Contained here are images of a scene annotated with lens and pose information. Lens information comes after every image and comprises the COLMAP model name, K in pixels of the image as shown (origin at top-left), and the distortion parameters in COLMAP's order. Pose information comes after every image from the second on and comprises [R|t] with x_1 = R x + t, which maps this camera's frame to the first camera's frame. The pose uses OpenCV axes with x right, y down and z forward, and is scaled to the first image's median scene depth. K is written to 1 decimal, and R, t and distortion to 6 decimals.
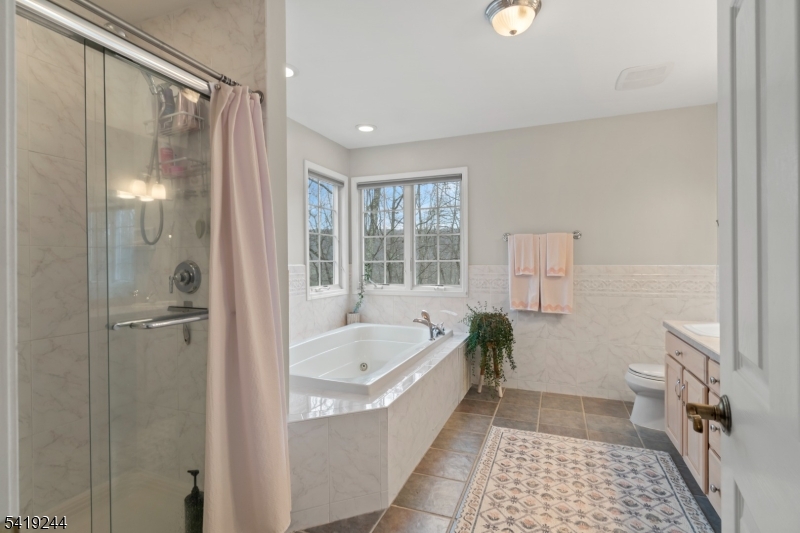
lens RADIAL K [[401.3, 0, 400.0], [0, 401.3, 265.2], [0, 0, 1]] dist [-0.000125, -0.000708]
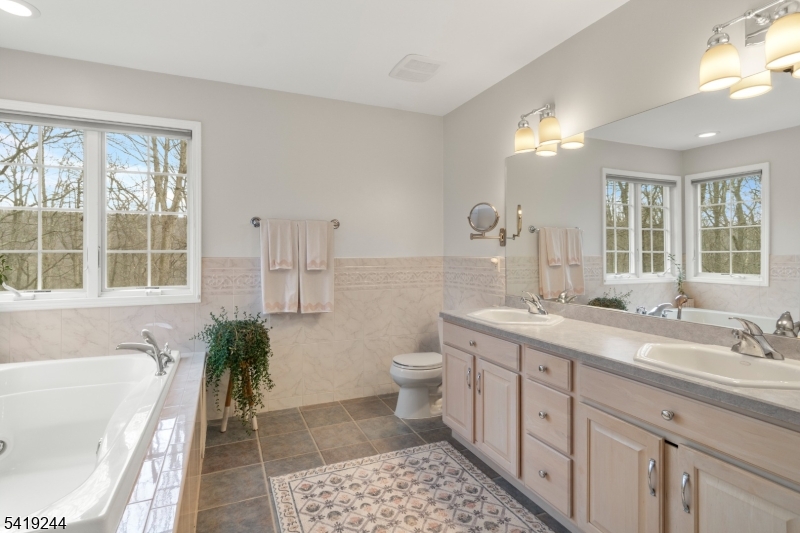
lens RADIAL K [[401.3, 0, 400.3], [0, 401.3, 251.5], [0, 0, 1]] dist [-0.000125, -0.000708]
pose [[0.700525, 0.008404, 0.713579, -0.111499], [0.001500, 0.999911, -0.013248, -0.001215], [-0.713627, 0.010351, 0.700450, 0.274322]]
